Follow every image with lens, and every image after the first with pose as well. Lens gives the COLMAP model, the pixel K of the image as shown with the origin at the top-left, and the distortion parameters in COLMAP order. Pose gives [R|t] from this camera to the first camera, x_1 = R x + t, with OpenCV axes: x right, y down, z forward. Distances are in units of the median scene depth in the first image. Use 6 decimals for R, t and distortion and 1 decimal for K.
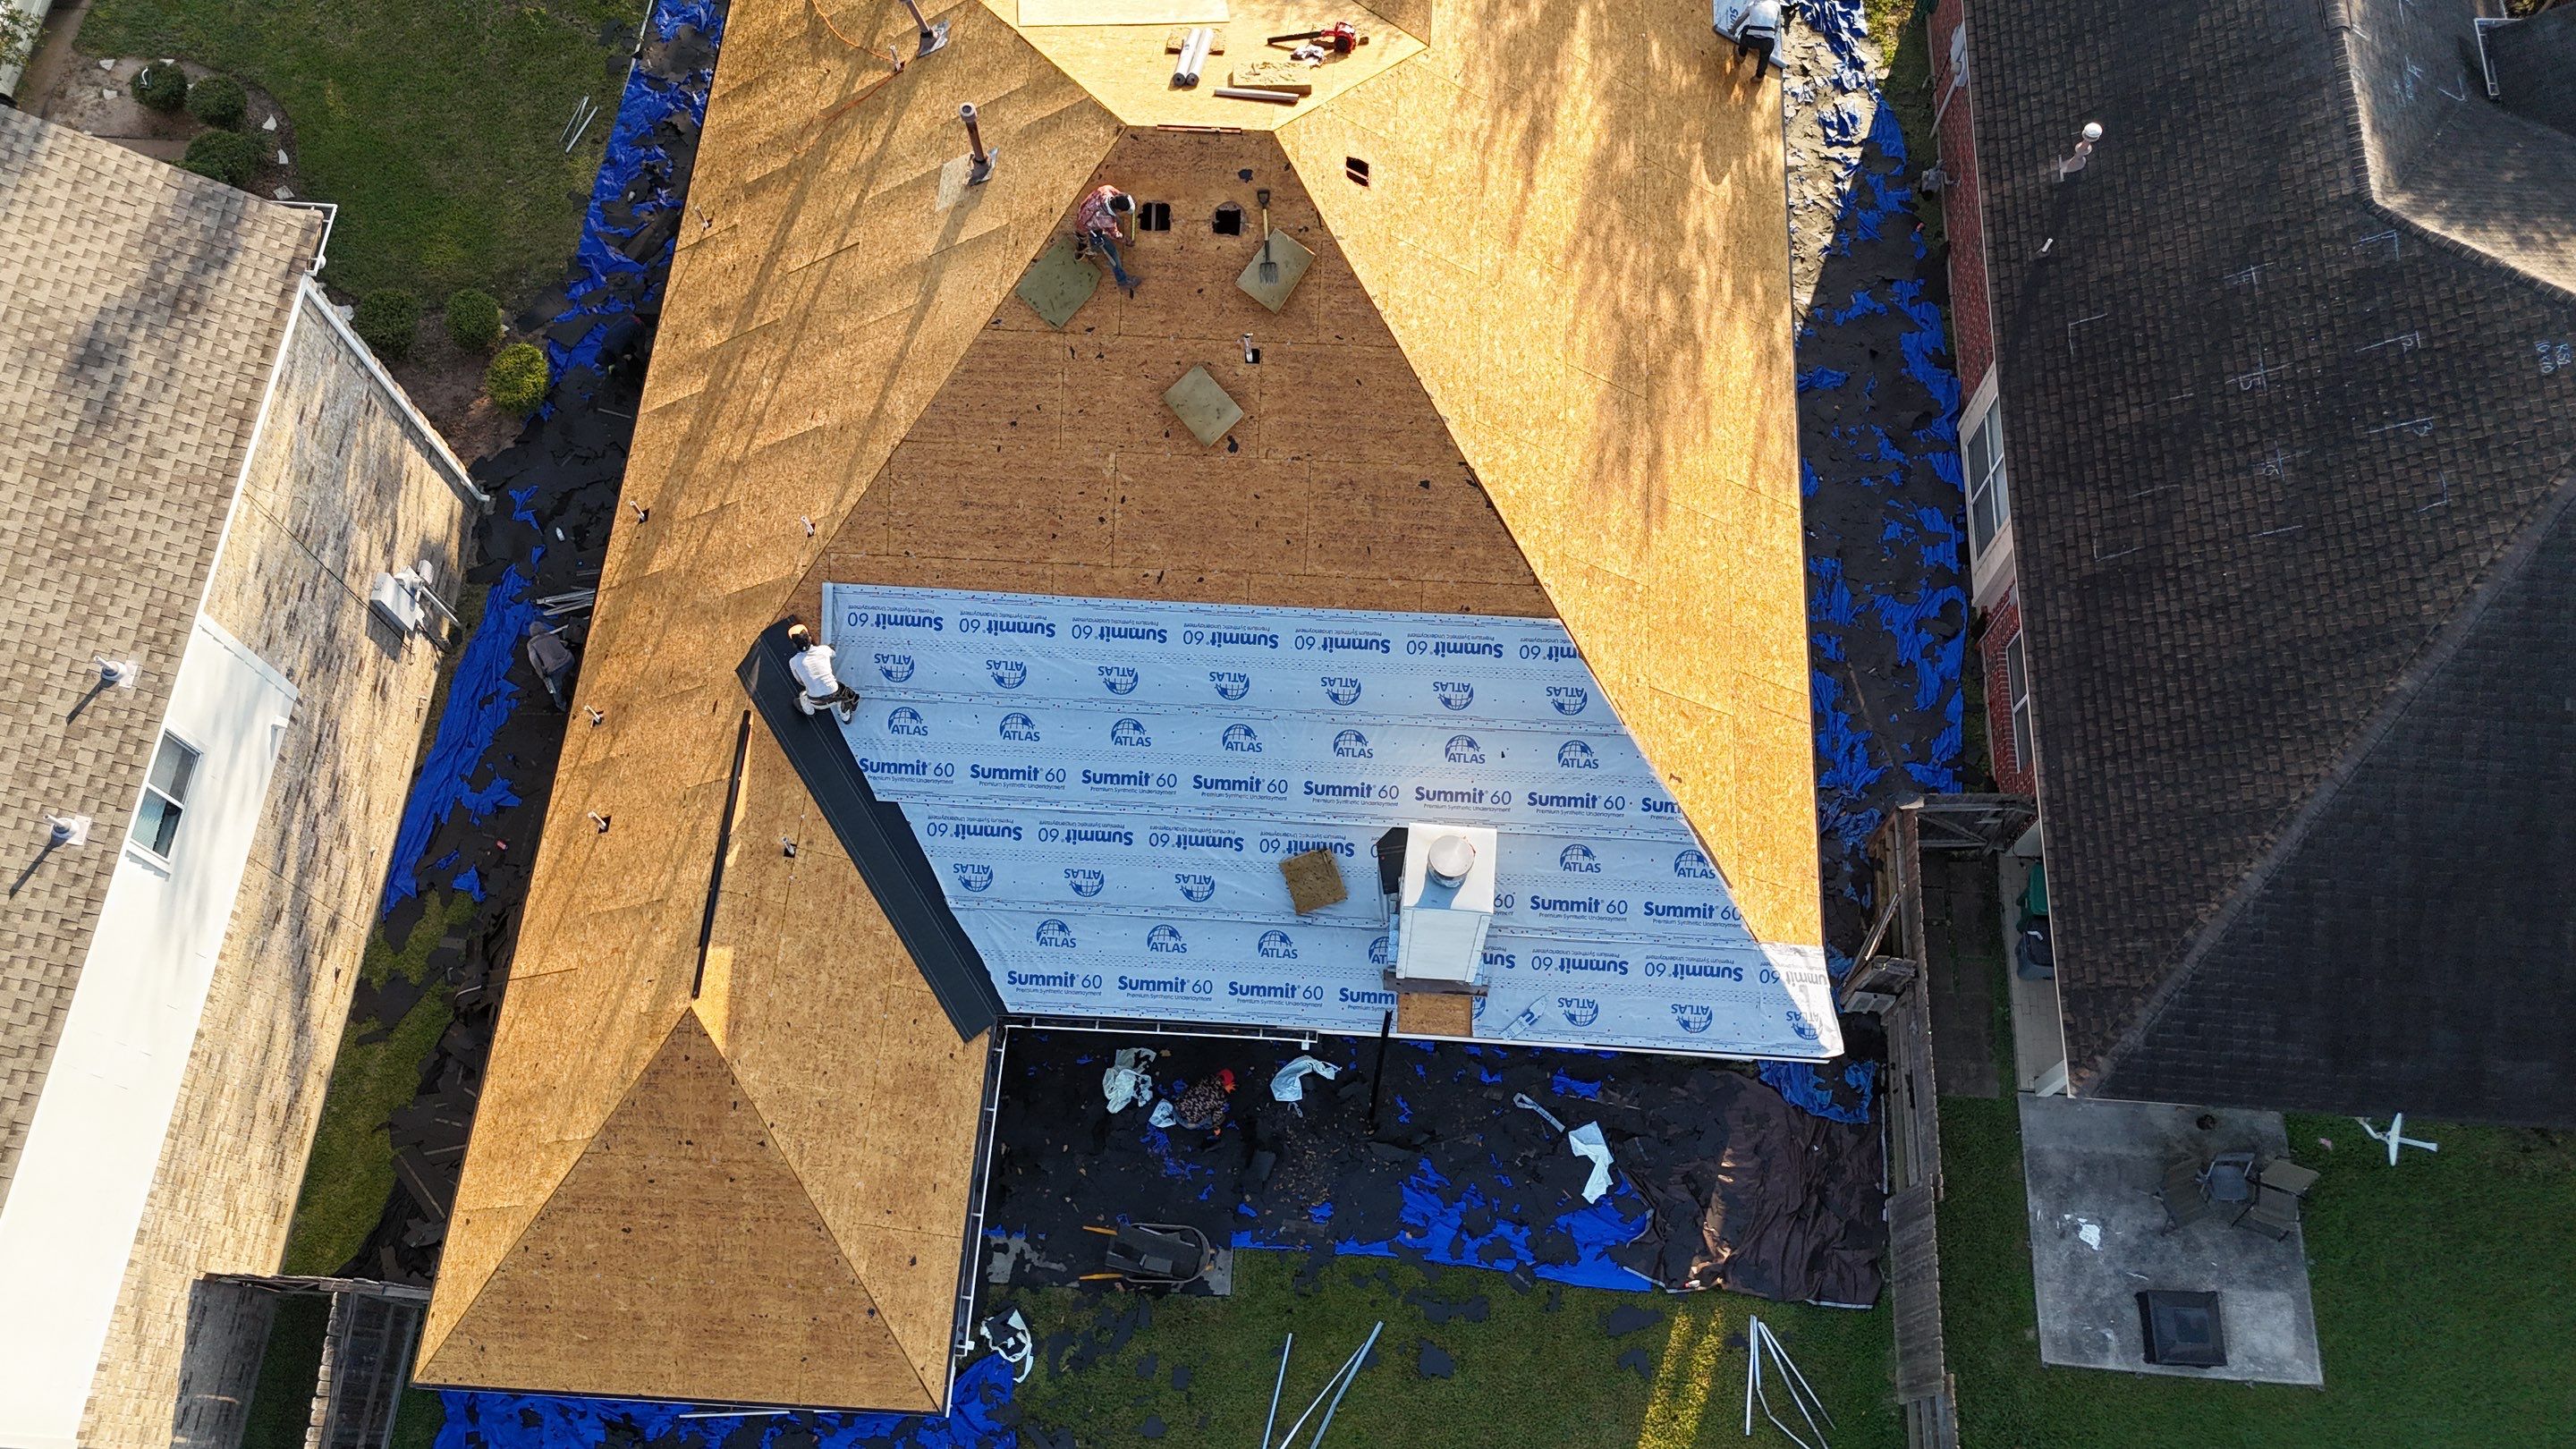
lens RADIAL K [[1887.1, 0, 1283.2], [0, 1887.1, 709.0], [0, 0, 1]] dist [0.069020, -0.064227]
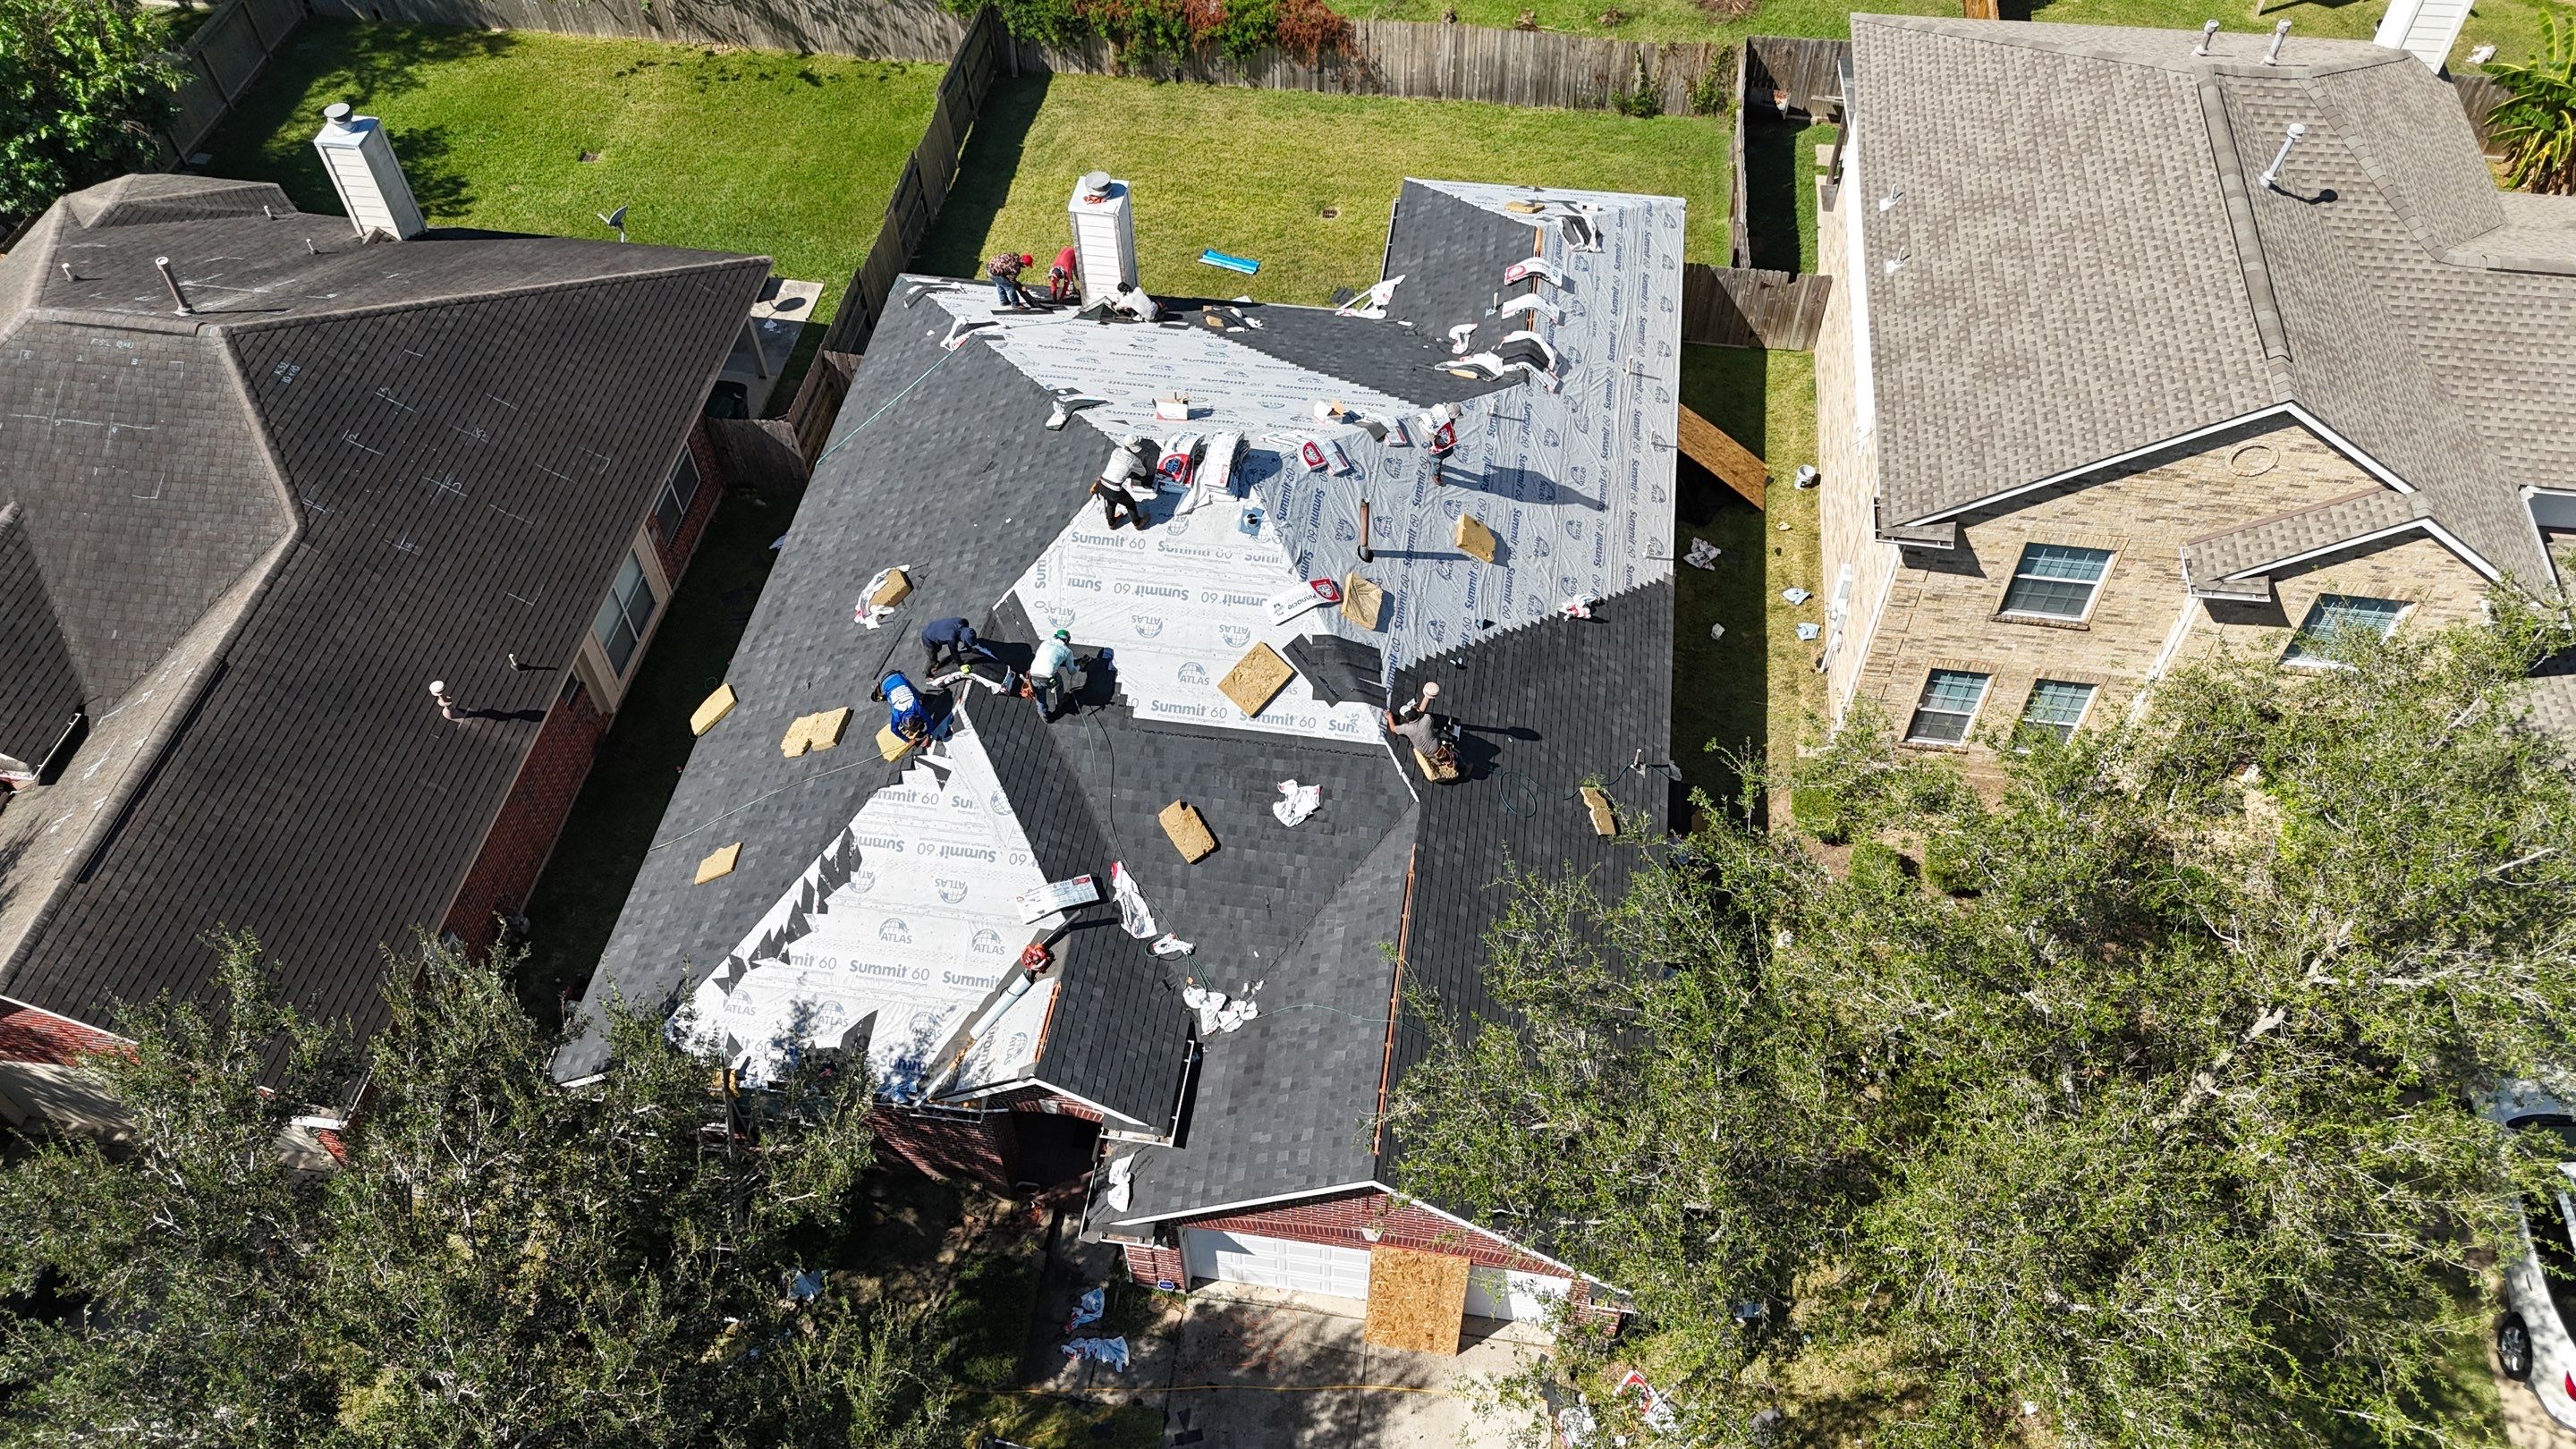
lens RADIAL K [[1887.1, 0, 1297.0], [0, 1887.1, 722.5], [0, 0, 1]] dist [0.069020, -0.064227]
pose [[-0.996351, -0.046598, 0.071510, -0.212104], [0.085055, -0.472164, 0.877398, -1.464894], [-0.007121, 0.880278, 0.474405, 0.519102]]
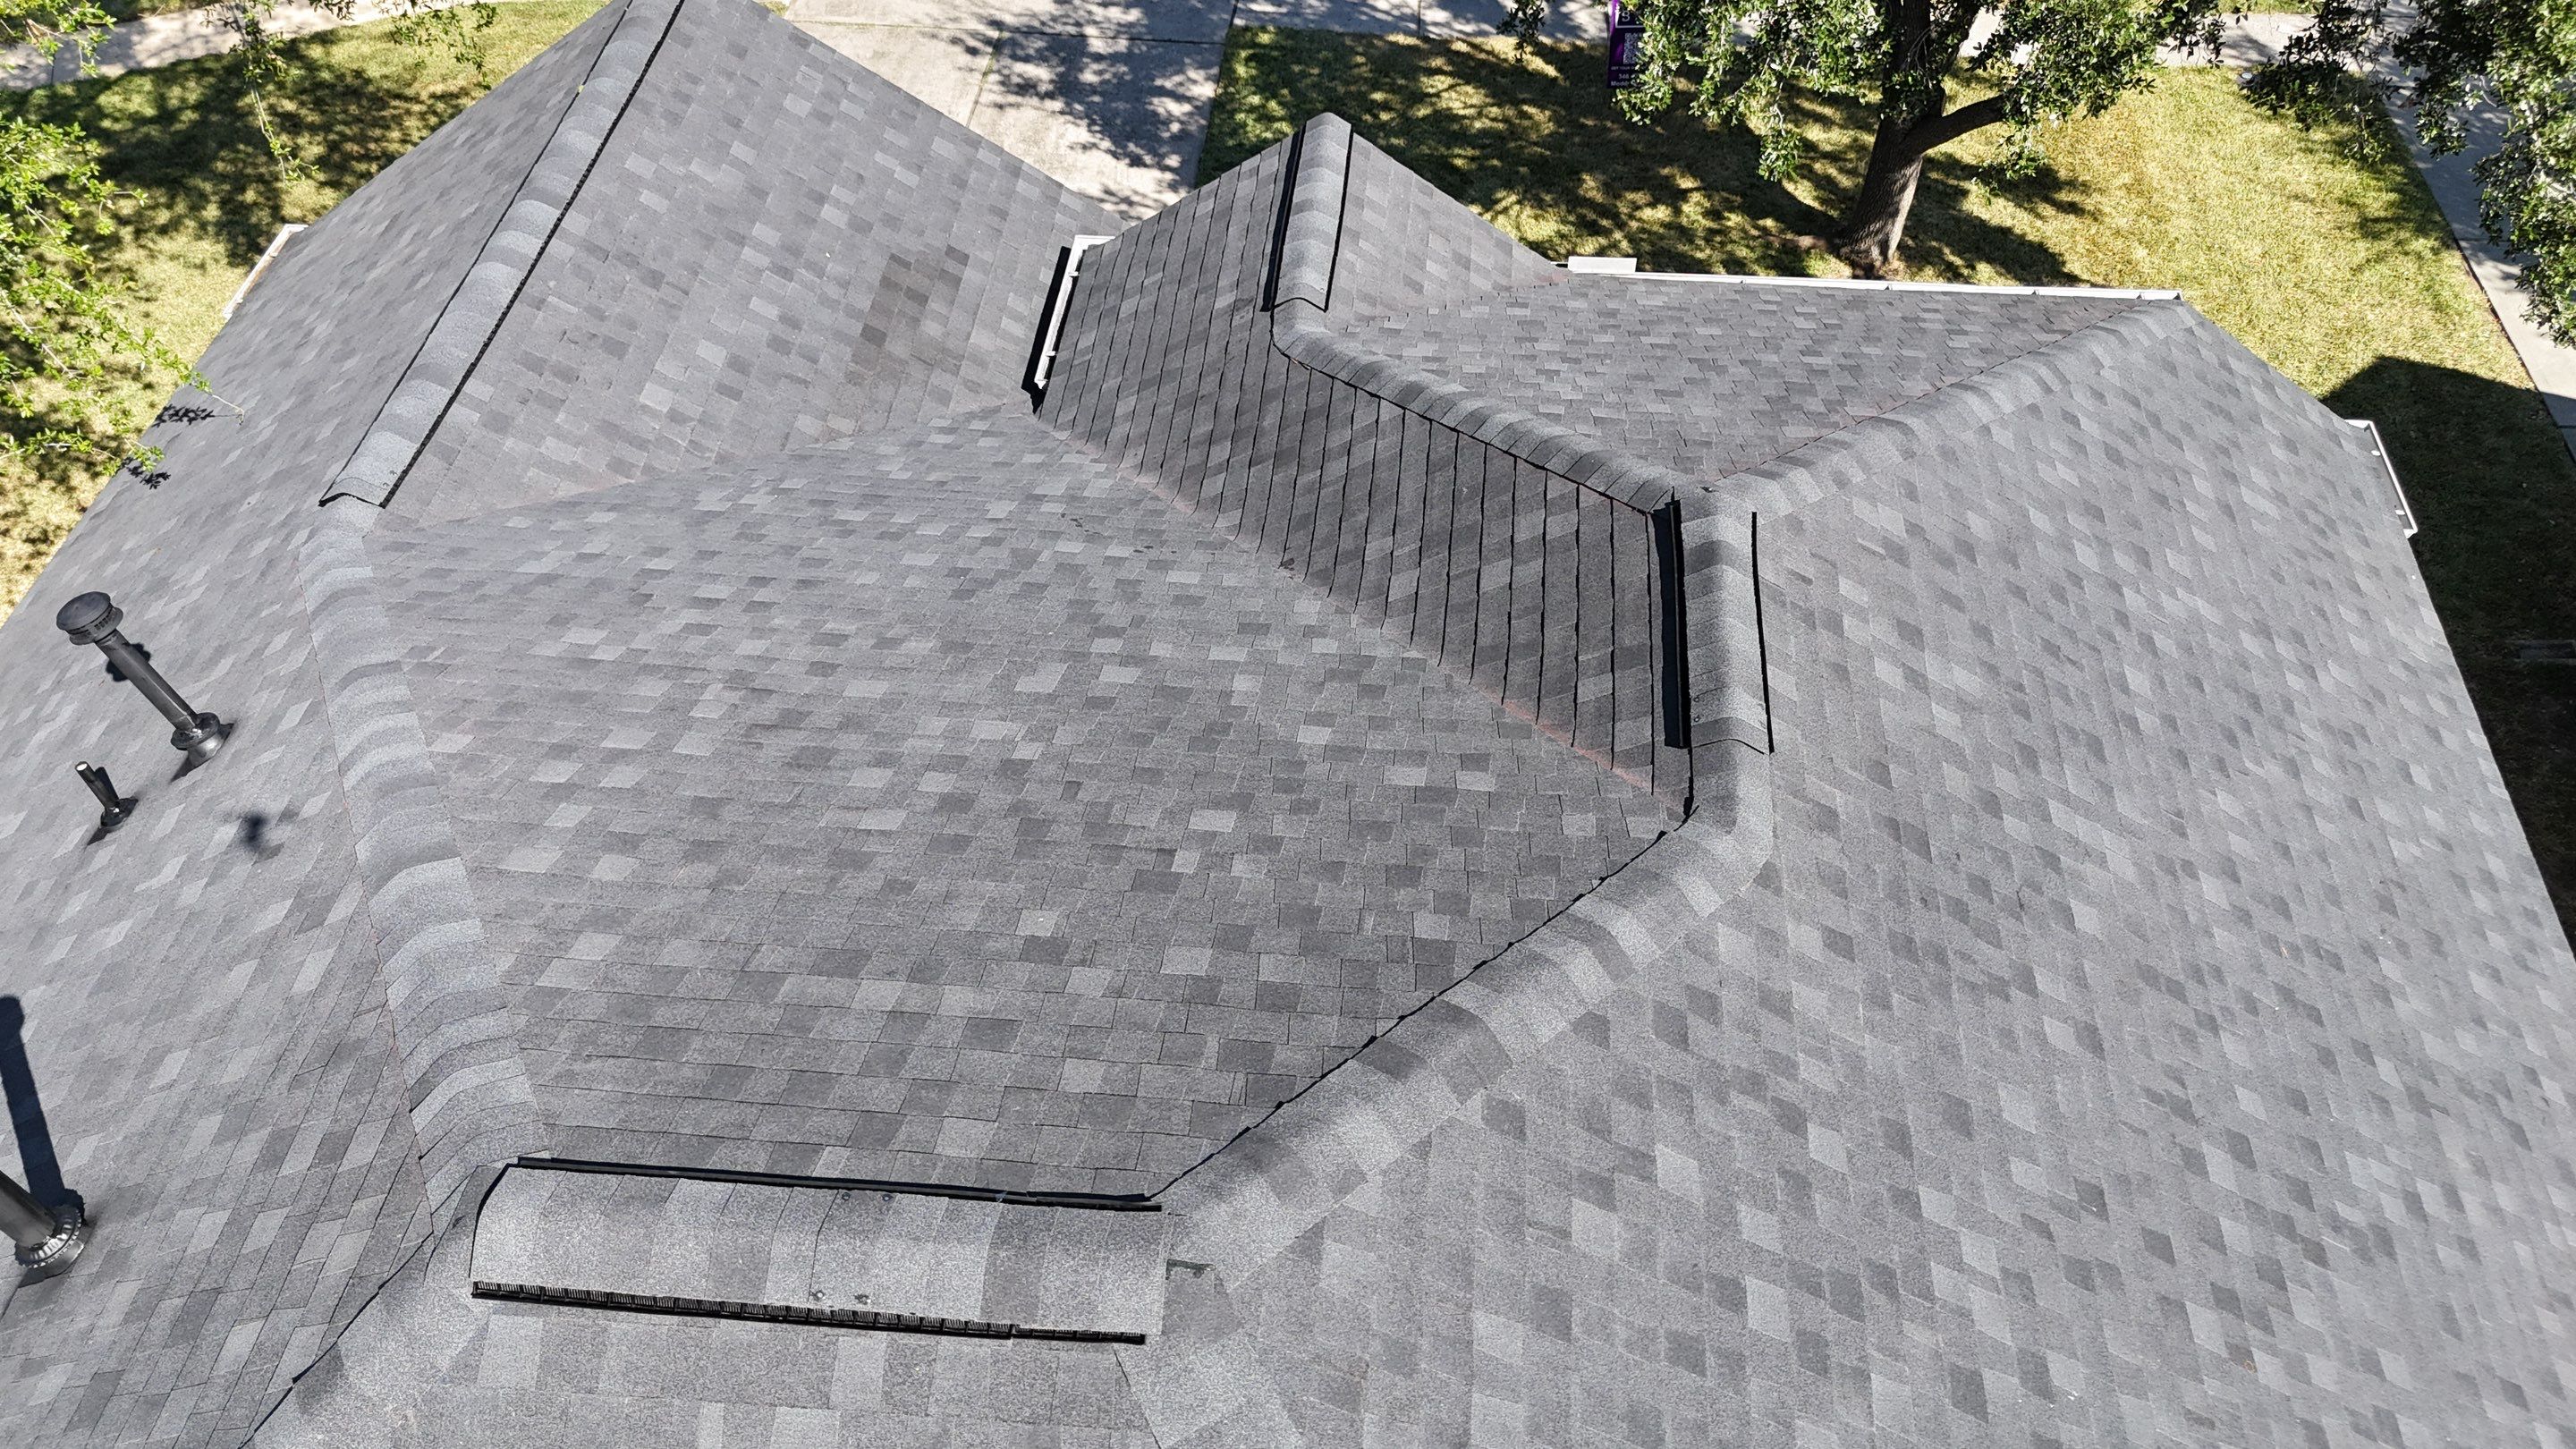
lens RADIAL K [[1887.1, 0, 1288.0], [0, 1887.1, 725.3], [0, 0, 1]] dist [0.069020, -0.064227]
pose [[0.999360, 0.031549, -0.016874, 0.010939], [-0.035129, 0.954686, -0.295533, -0.286914], [0.006786, 0.295937, 0.955184, 0.743770]]
